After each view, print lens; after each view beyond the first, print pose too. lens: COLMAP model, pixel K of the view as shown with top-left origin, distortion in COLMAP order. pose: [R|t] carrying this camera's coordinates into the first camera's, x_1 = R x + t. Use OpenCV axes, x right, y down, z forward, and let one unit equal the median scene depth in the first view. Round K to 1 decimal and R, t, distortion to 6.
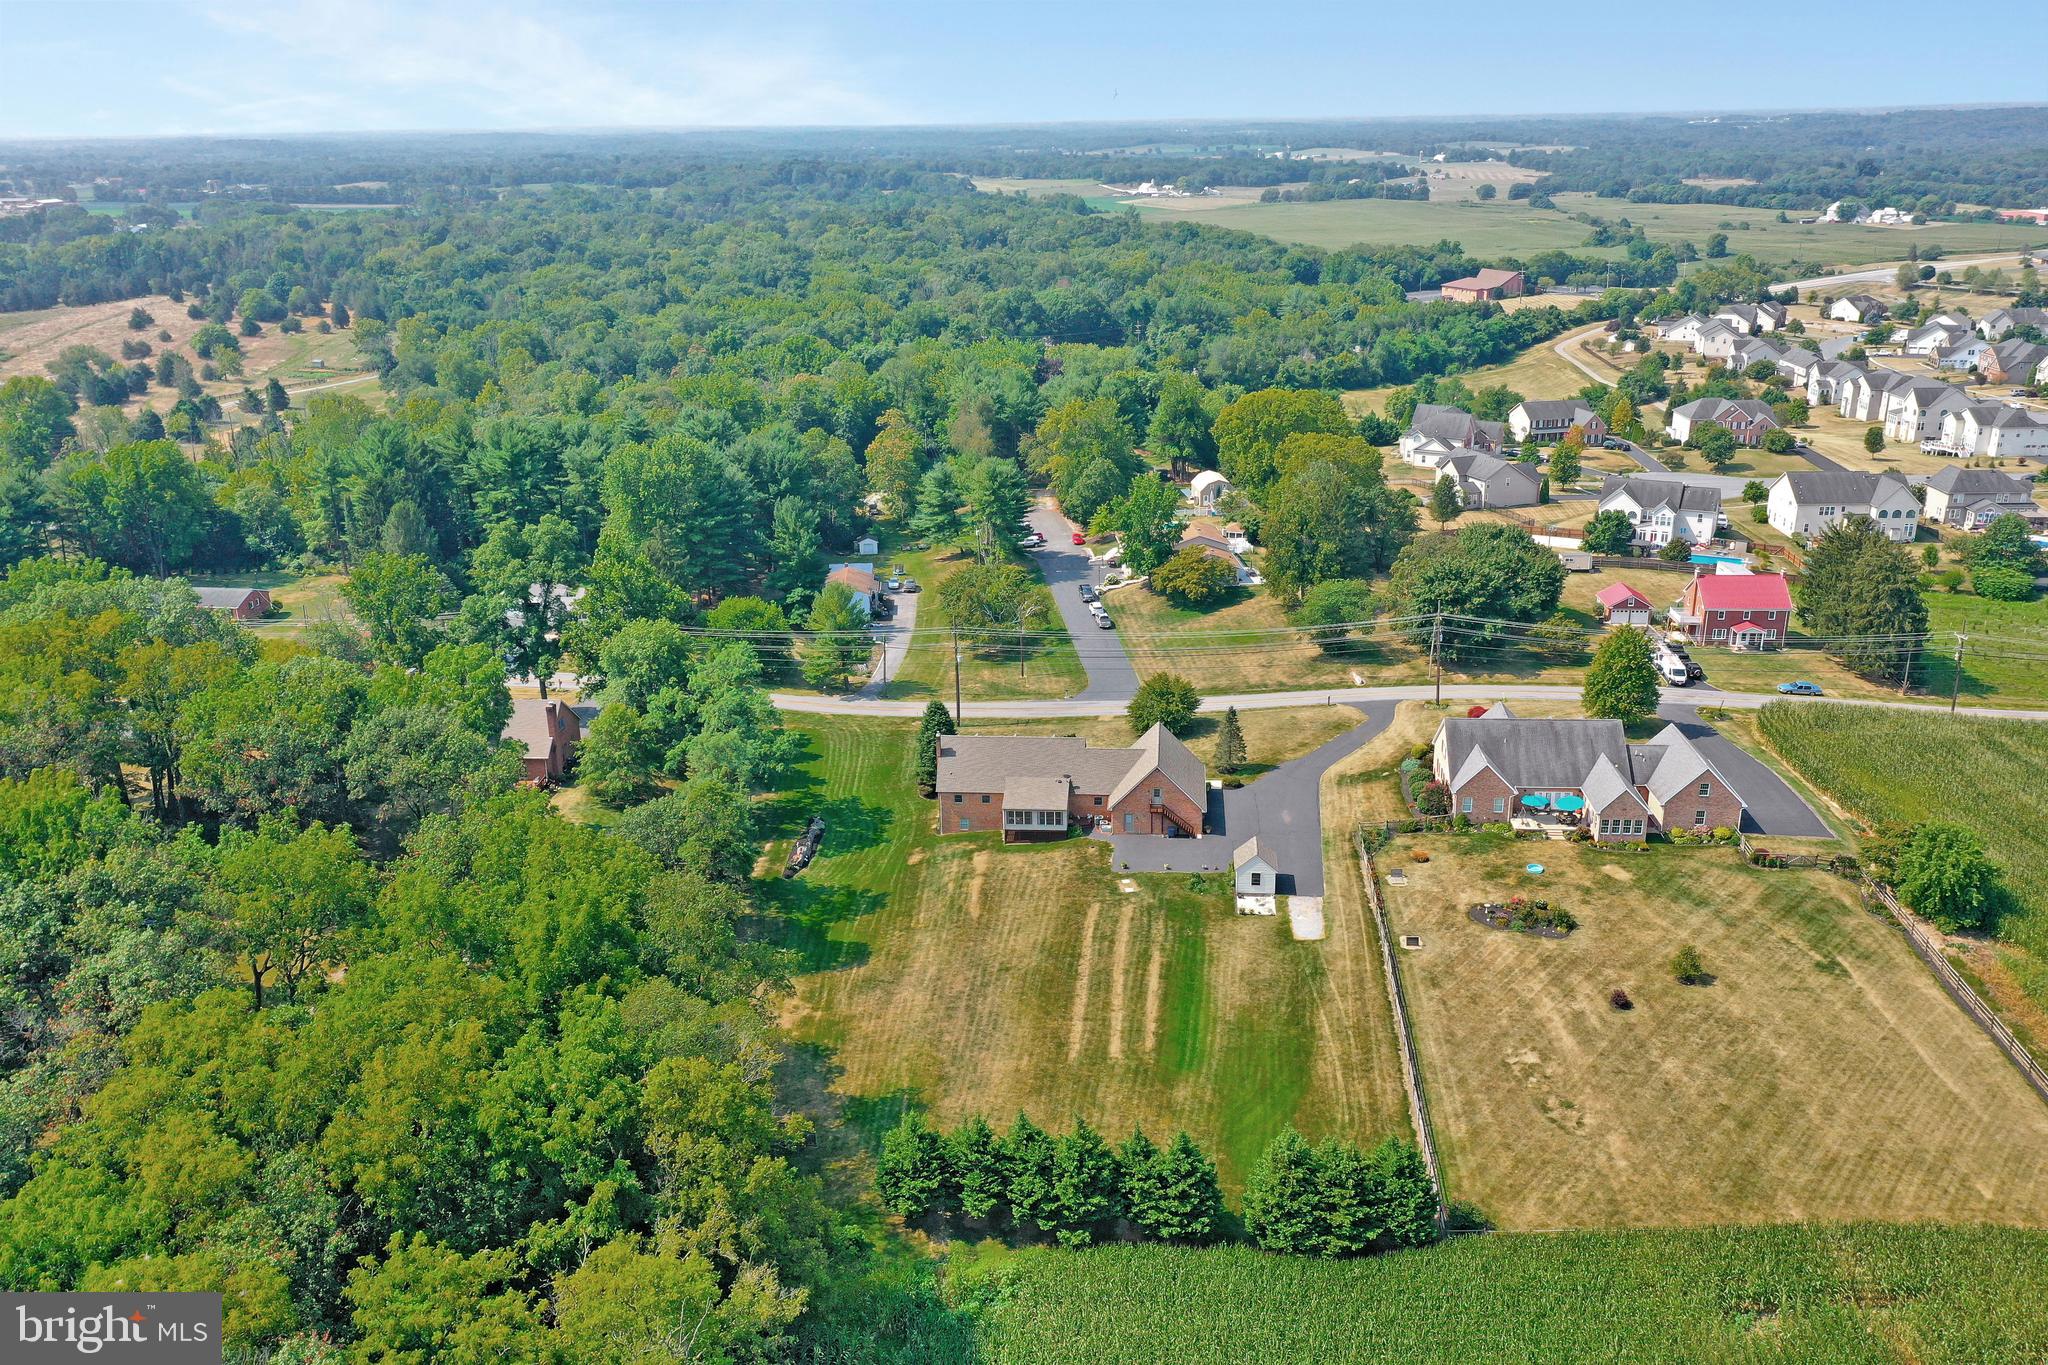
lens RADIAL K [[1633.7, 0, 1050.9], [0, 1633.7, 700.4], [0, 0, 1]] dist [0.013515, -0.005760]
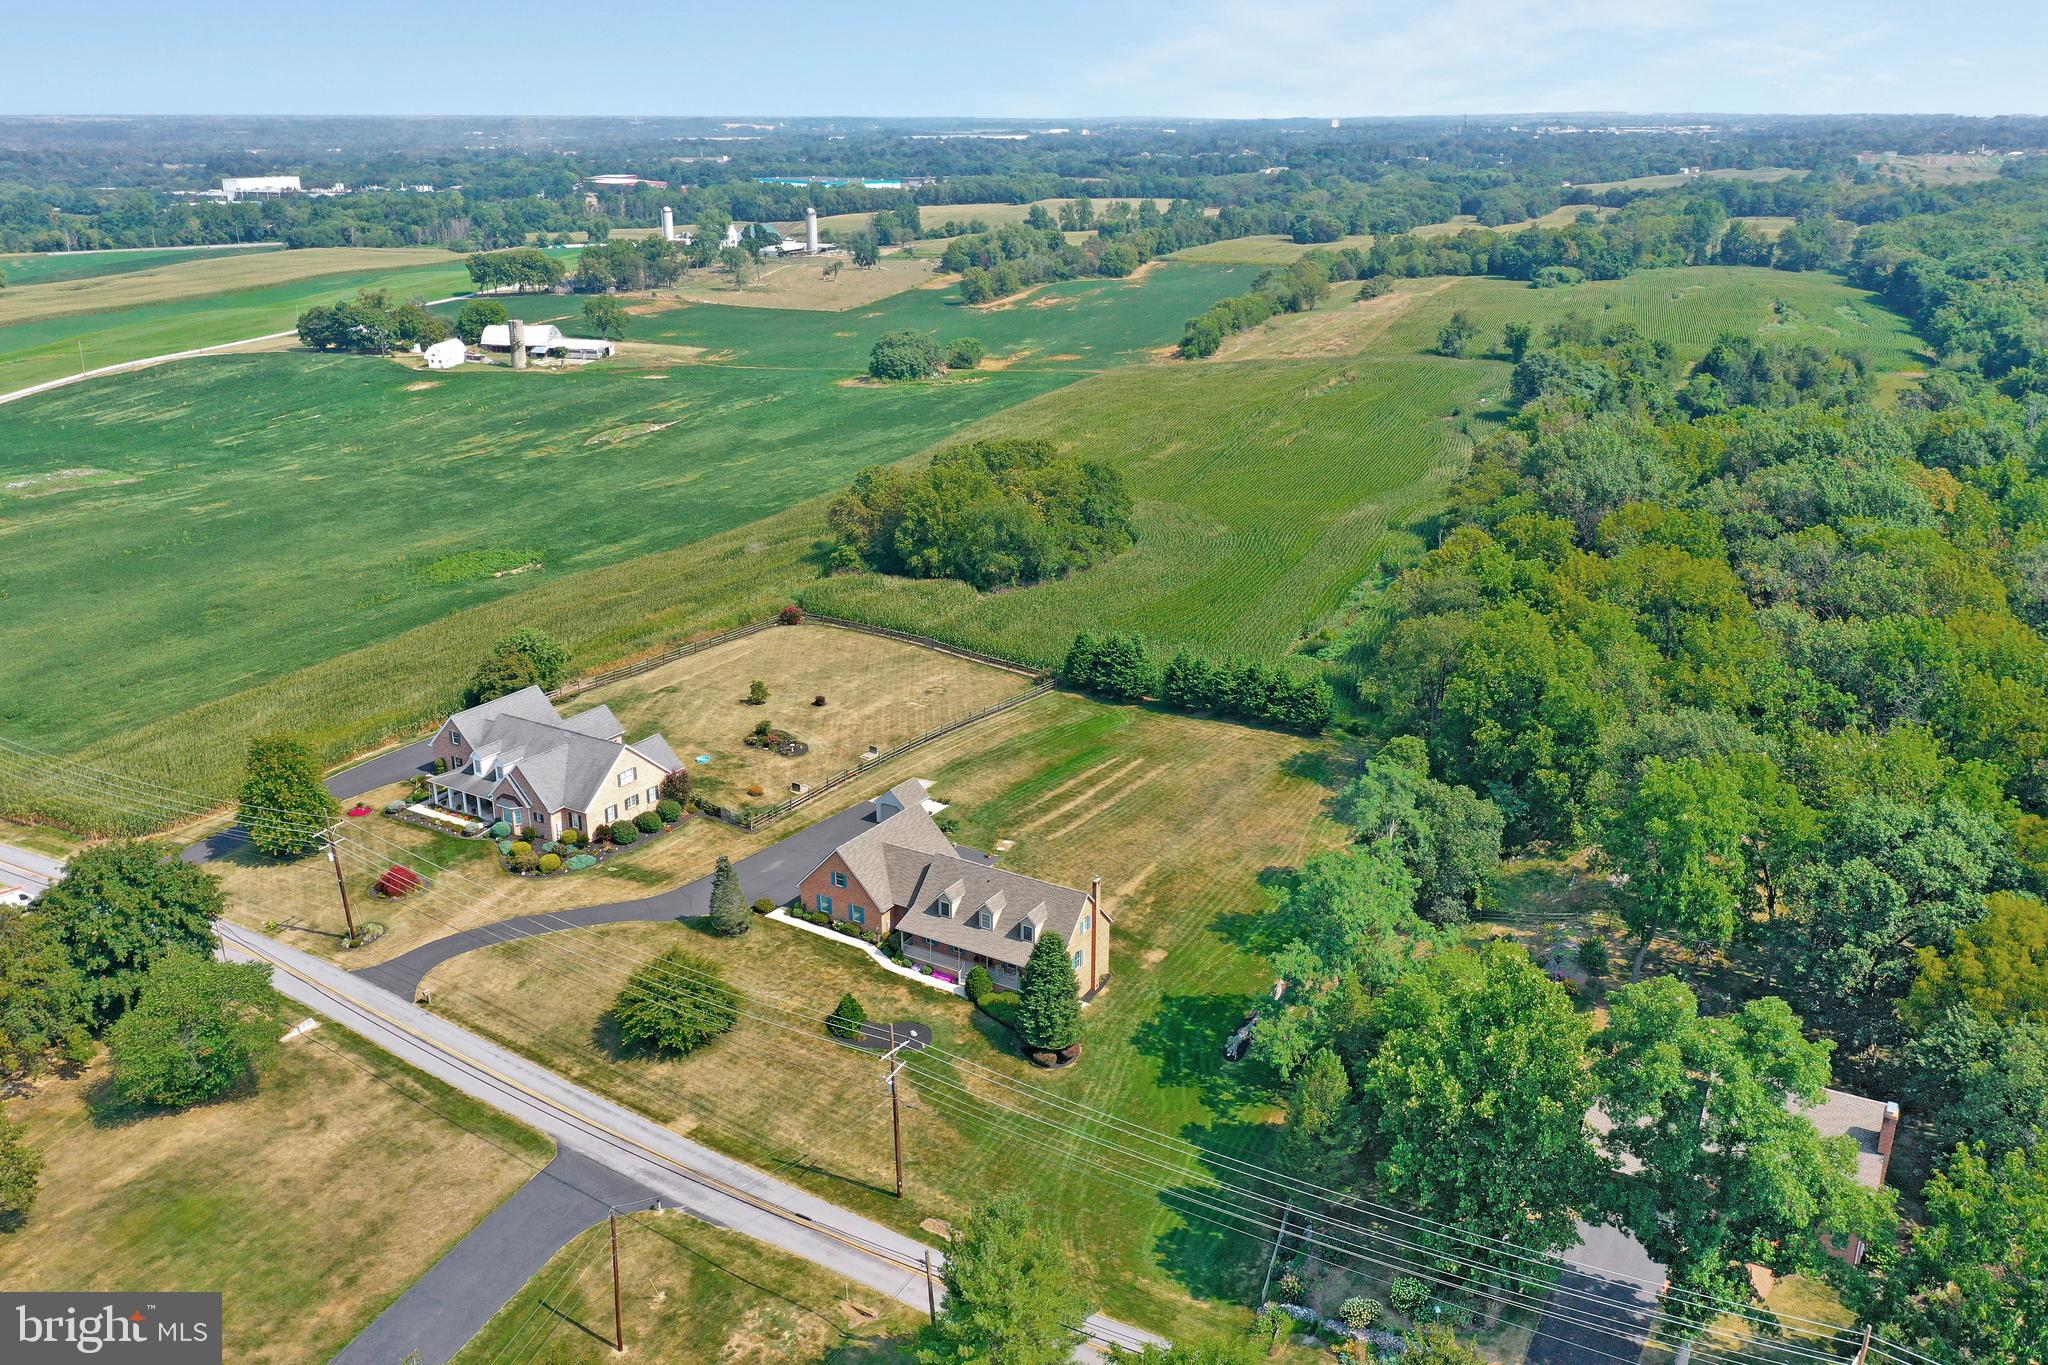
lens RADIAL K [[1633.7, 0, 1031.6], [0, 1633.7, 698.9], [0, 0, 1]] dist [0.013515, -0.005760]
pose [[-0.885189, -0.144155, 0.442334, -0.373865], [0.169395, 0.785648, 0.595031, -0.518738], [-0.433296, 0.601644, -0.671028, 1.461101]]
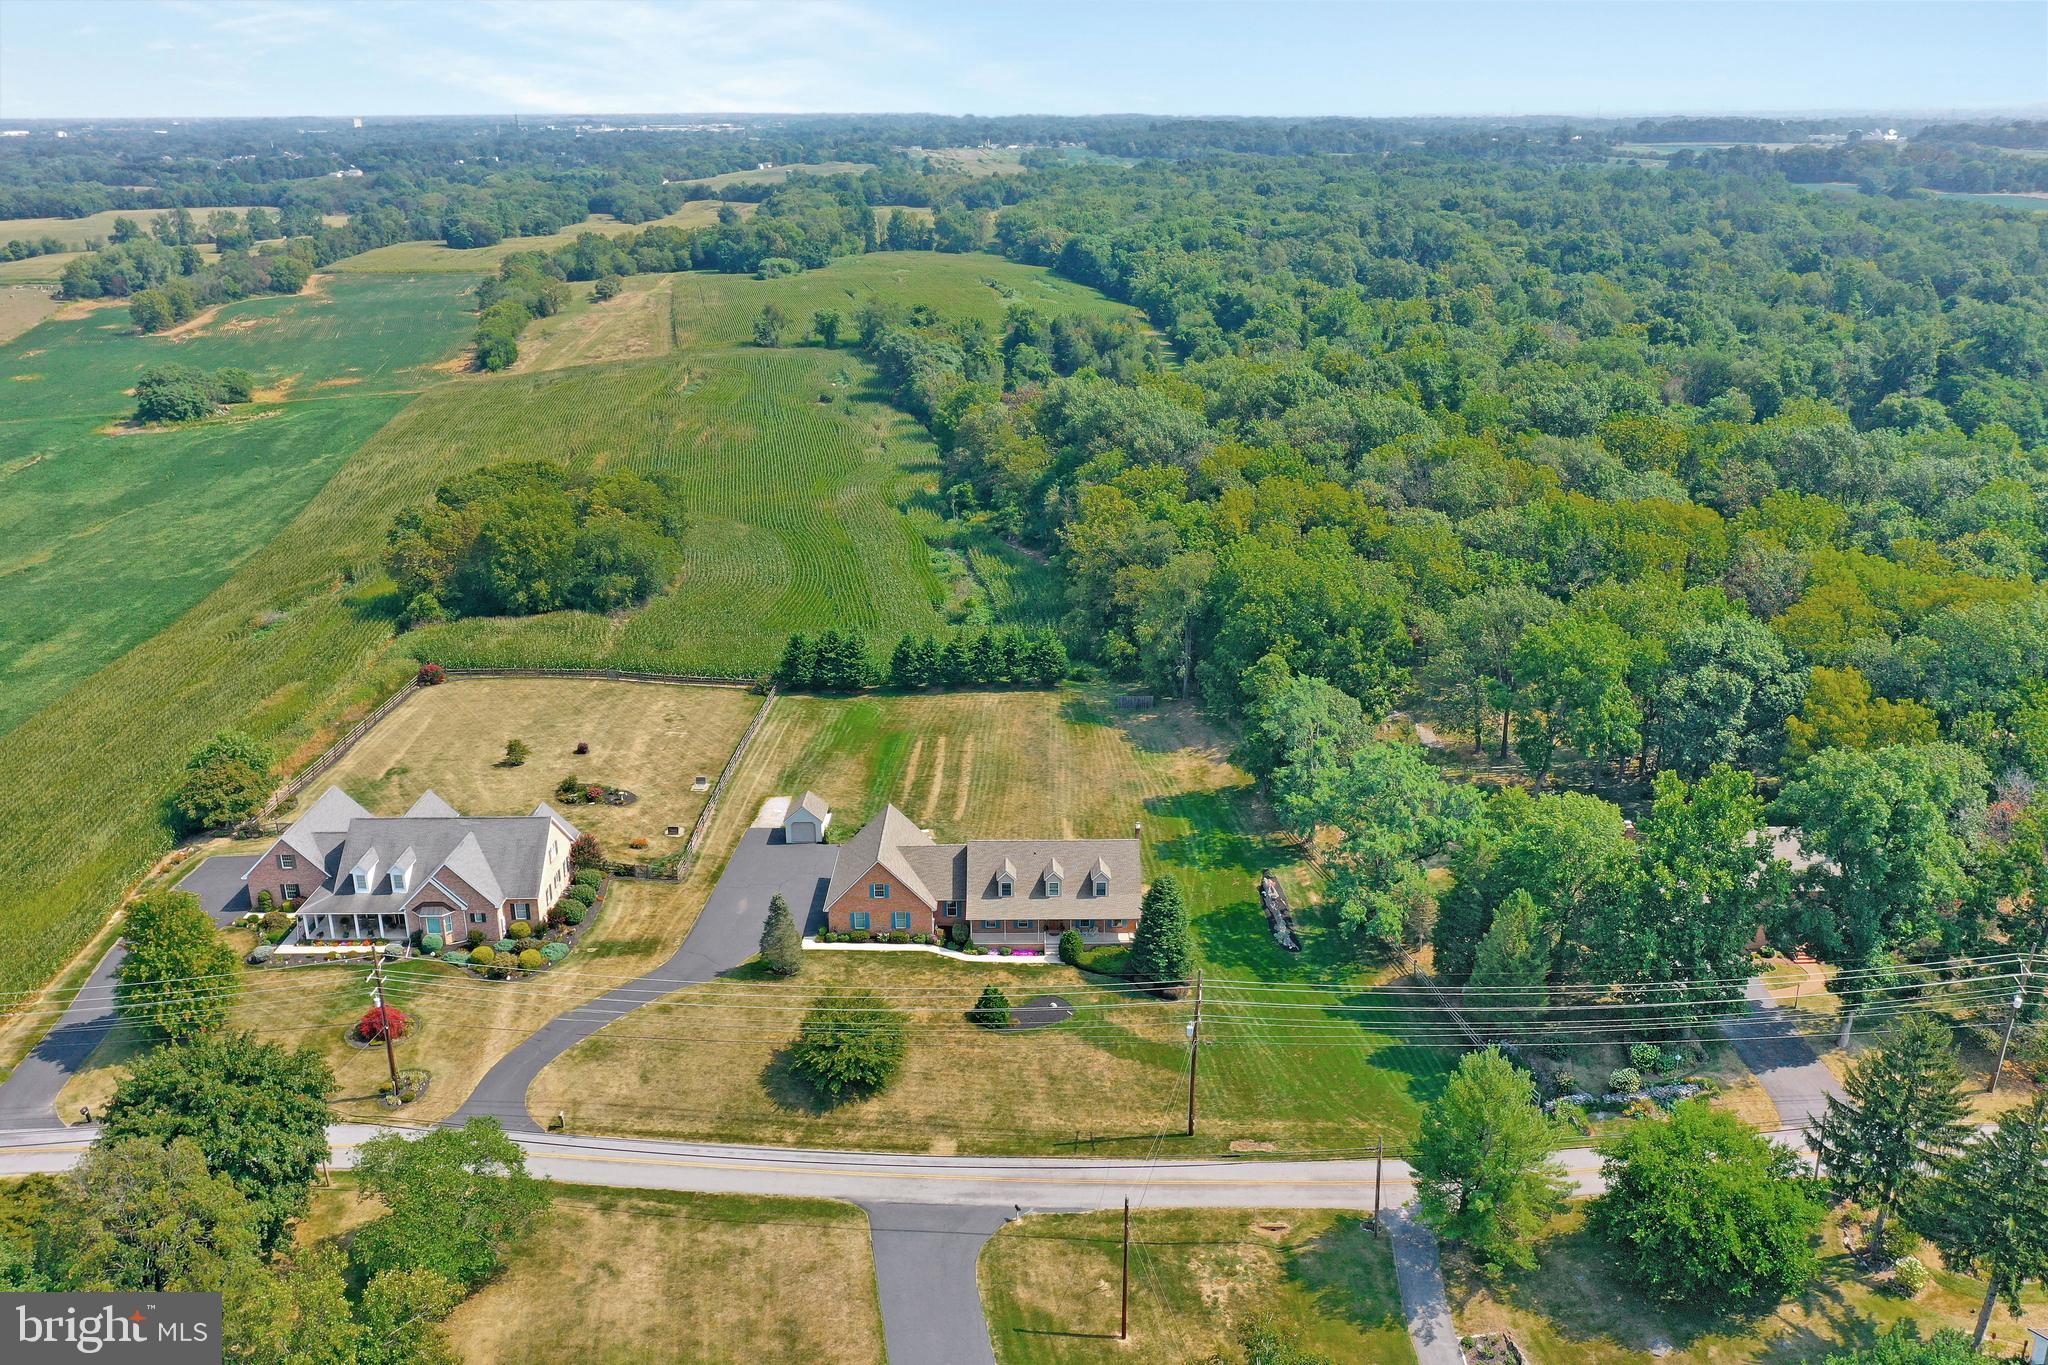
lens RADIAL K [[1633.7, 0, 1025.3], [0, 1633.7, 709.1], [0, 0, 1]] dist [0.013515, -0.005760]
pose [[-0.997386, 0.041448, -0.059186, 0.037982], [-0.006348, 0.765690, 0.643178, -0.566945], [0.071977, 0.641873, -0.763426, 1.574366]]
